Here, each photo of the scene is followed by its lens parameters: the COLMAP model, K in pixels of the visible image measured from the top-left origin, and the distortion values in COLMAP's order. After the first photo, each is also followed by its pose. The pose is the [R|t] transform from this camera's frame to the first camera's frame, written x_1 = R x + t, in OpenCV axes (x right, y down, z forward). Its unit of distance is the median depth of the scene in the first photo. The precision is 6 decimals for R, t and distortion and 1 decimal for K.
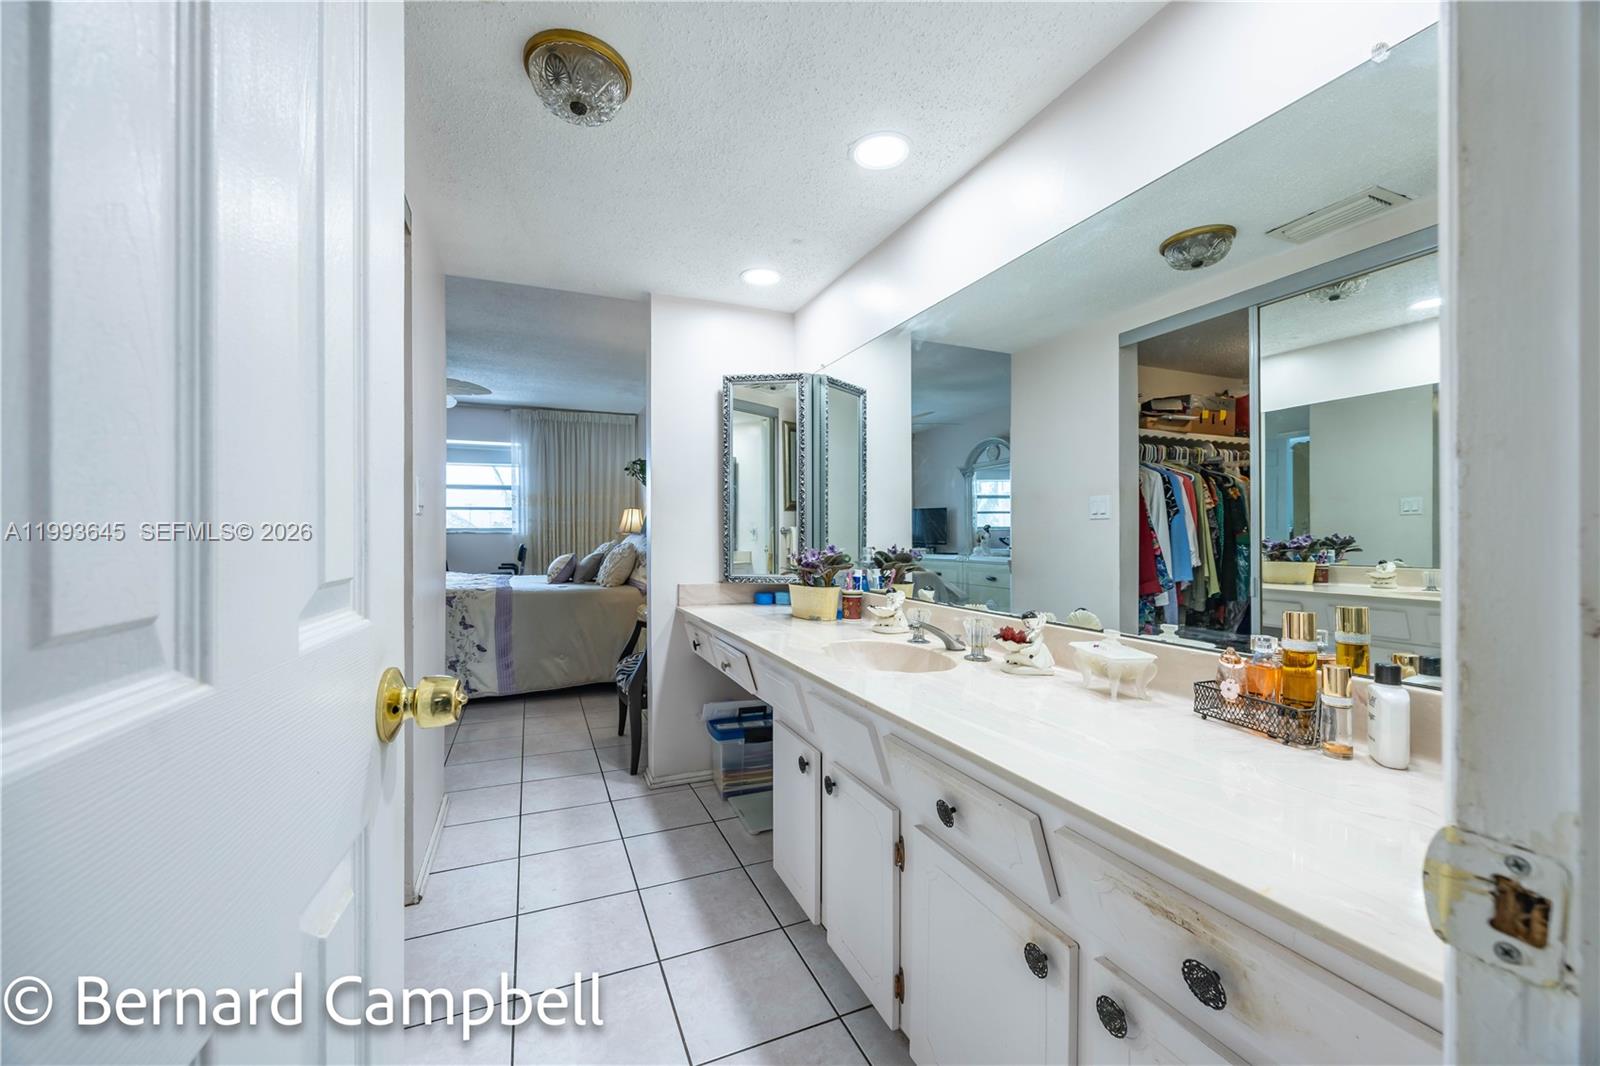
lens RADIAL K [[629.7, 0, 790.3], [0, 629.7, 535.0], [0, 0, 1]] dist [-0.005891, 0.000330]
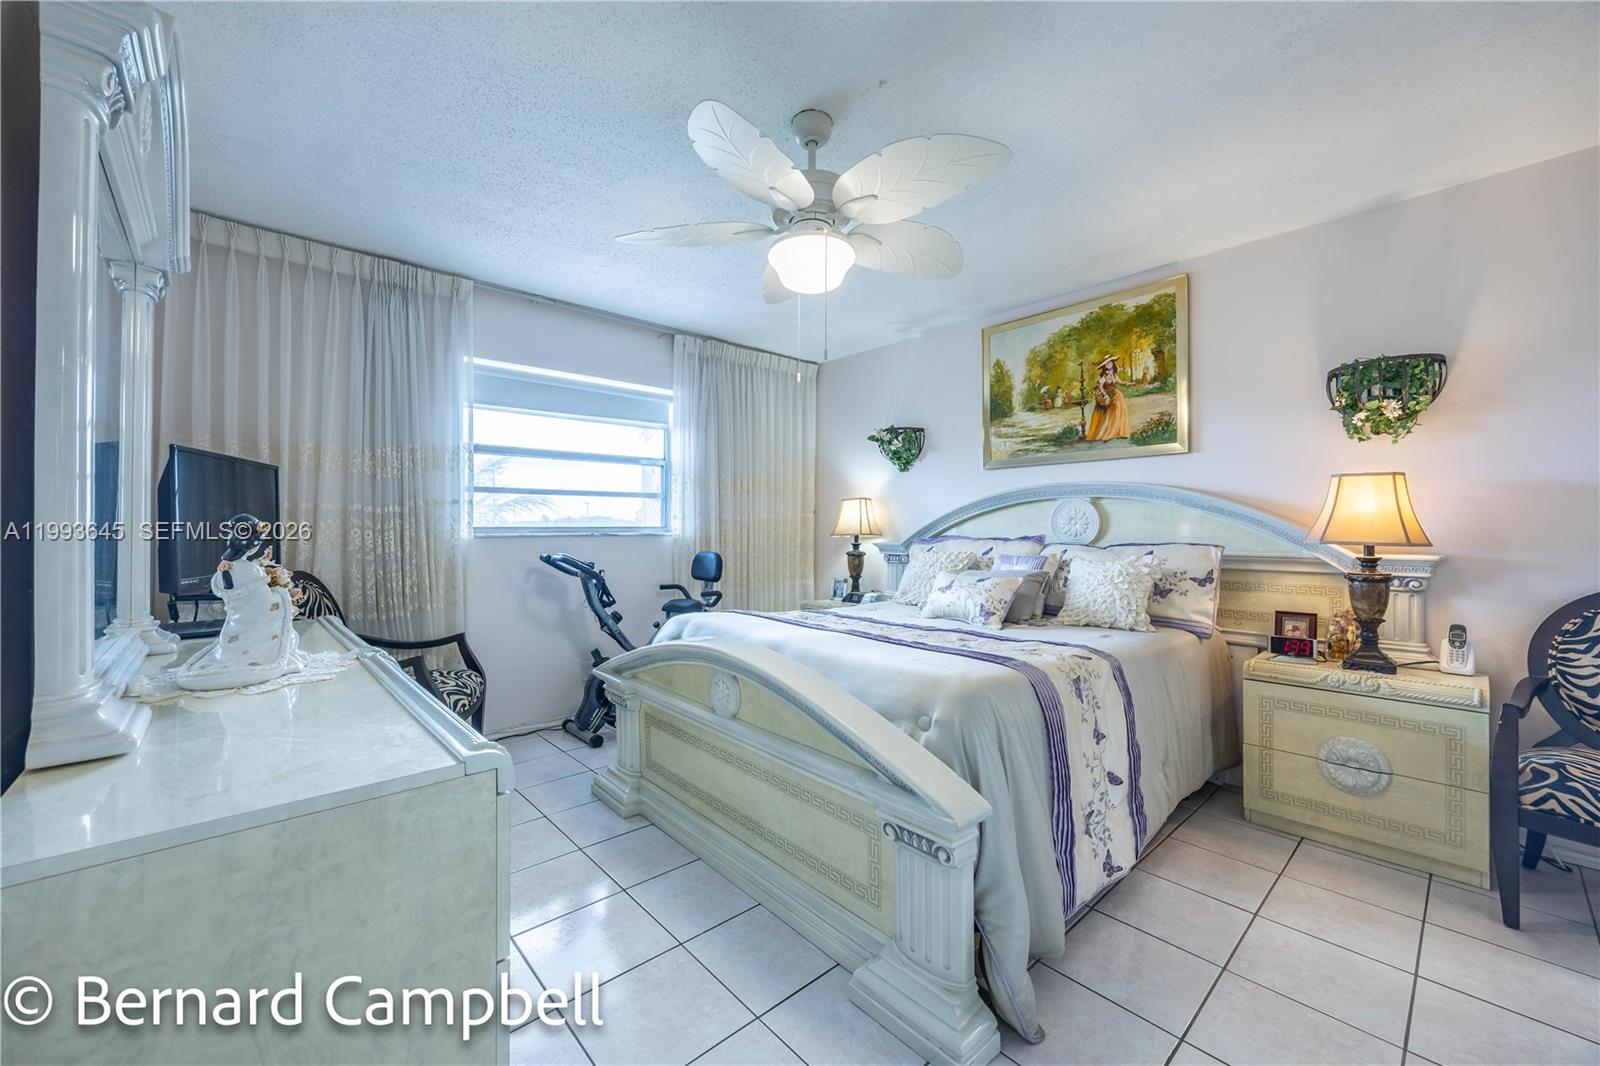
lens RADIAL K [[629.7, 0, 809.0], [0, 629.7, 535.9], [0, 0, 1]] dist [-0.005891, 0.000330]
pose [[0.933305, -0.001398, 0.359083, -0.746844], [-0.001569, 0.999967, 0.007971, -0.010328], [-0.359082, -0.008003, 0.933272, 0.519946]]
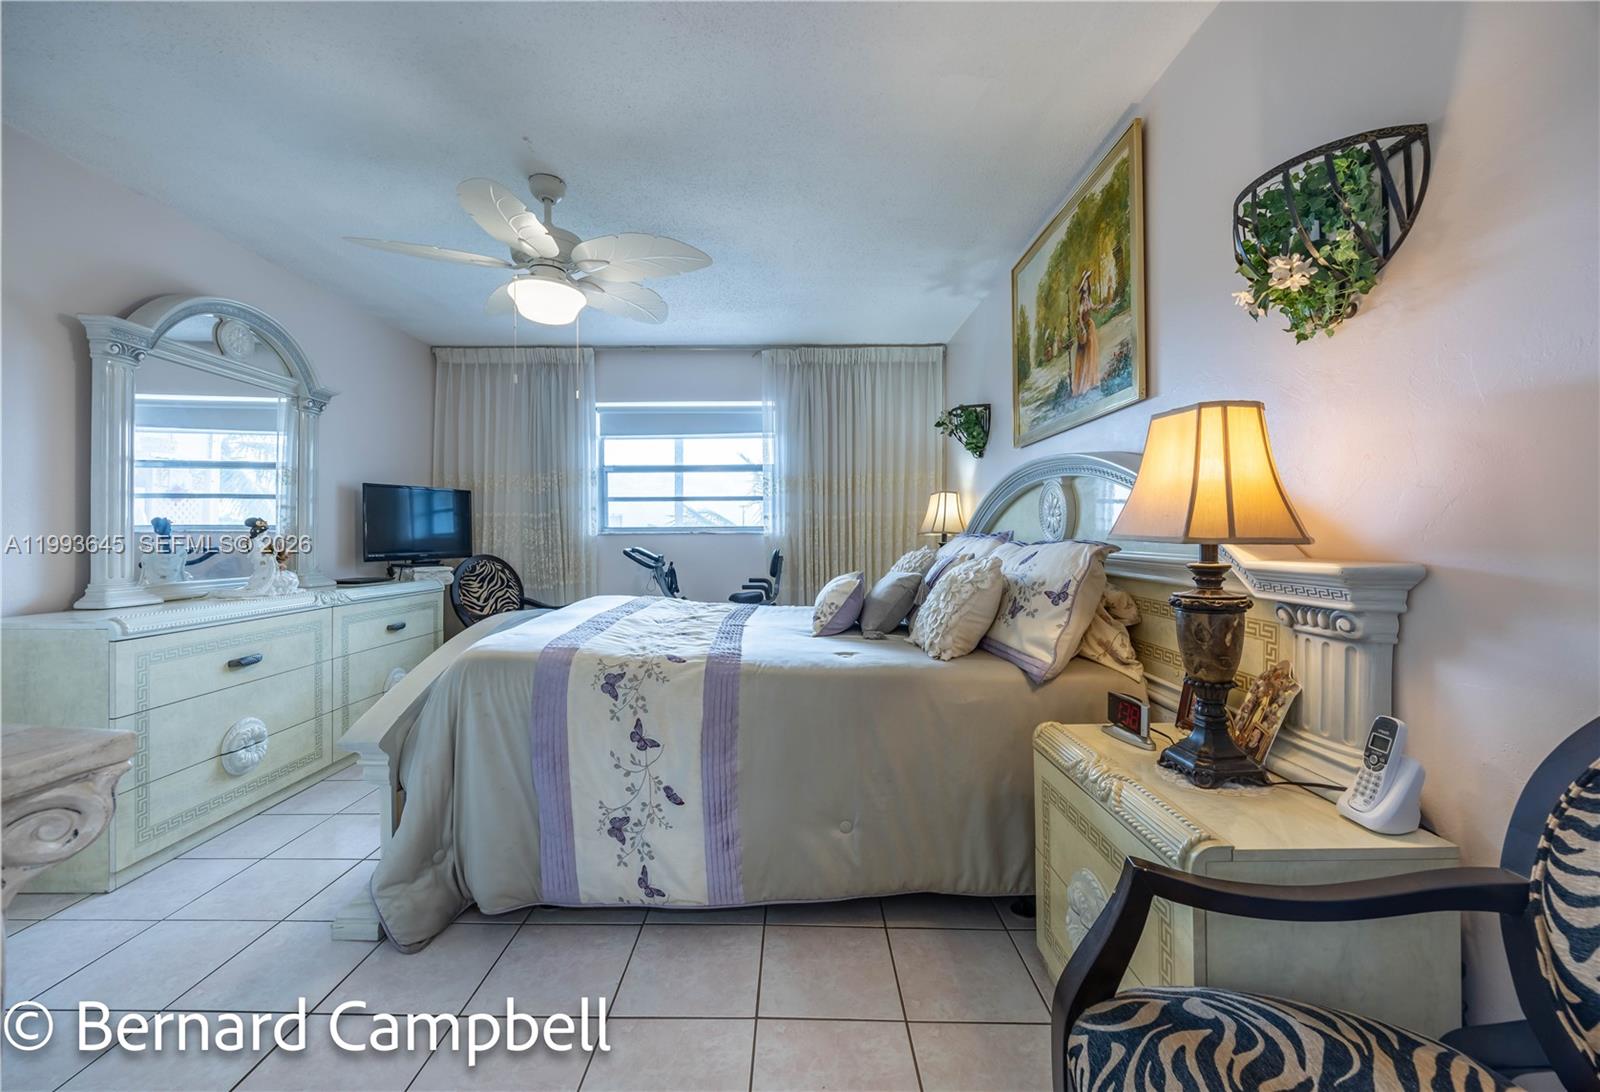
lens RADIAL K [[656.0, 0, 797.1], [0, 656.0, 537.8], [0, 0, 1]] dist [0.000005, -0.000031]
pose [[0.925422, 0.002480, -0.378931, -0.195841], [-0.001176, 0.999993, 0.003672, -0.001938], [0.378937, -0.002953, 0.925418, 0.500825]]
